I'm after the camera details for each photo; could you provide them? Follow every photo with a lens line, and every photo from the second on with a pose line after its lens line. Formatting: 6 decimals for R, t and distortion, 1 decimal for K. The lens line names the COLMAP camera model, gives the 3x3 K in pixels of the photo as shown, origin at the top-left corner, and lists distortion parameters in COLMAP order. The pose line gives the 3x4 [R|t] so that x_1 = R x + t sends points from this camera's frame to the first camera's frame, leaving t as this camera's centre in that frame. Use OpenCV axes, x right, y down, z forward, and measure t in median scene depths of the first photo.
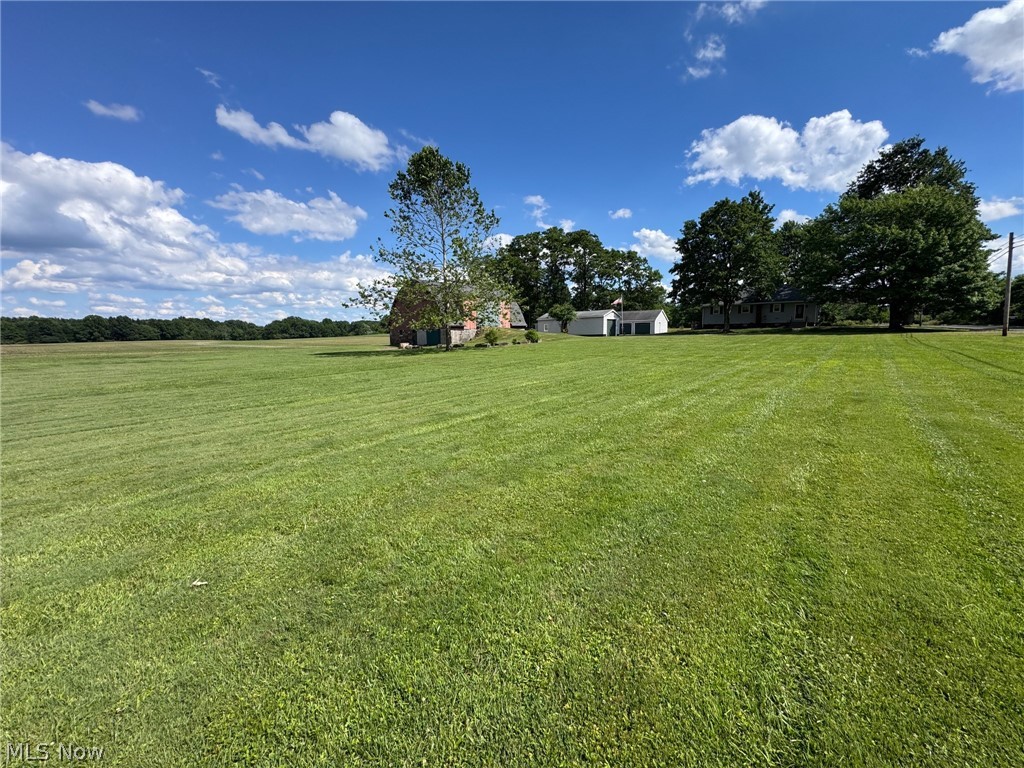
lens RADIAL K [[411.2, 0, 509.7], [0, 411.2, 377.5], [0, 0, 1]] dist [-0.003171, 0.000384]
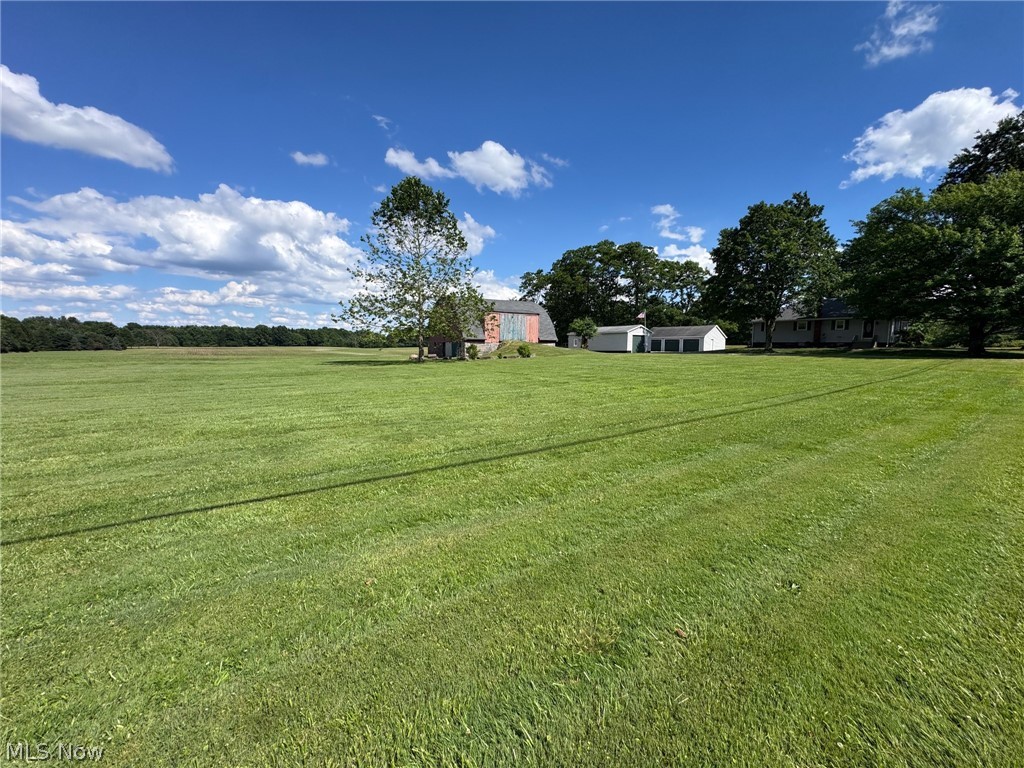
lens RADIAL K [[411.2, 0, 516.8], [0, 411.2, 376.9], [0, 0, 1]] dist [-0.003171, 0.000384]
pose [[0.964341, 0.041693, -0.261357, 0.228200], [-0.050021, 0.998428, -0.025292, -0.008095], [0.259892, 0.037463, 0.964911, 0.018767]]
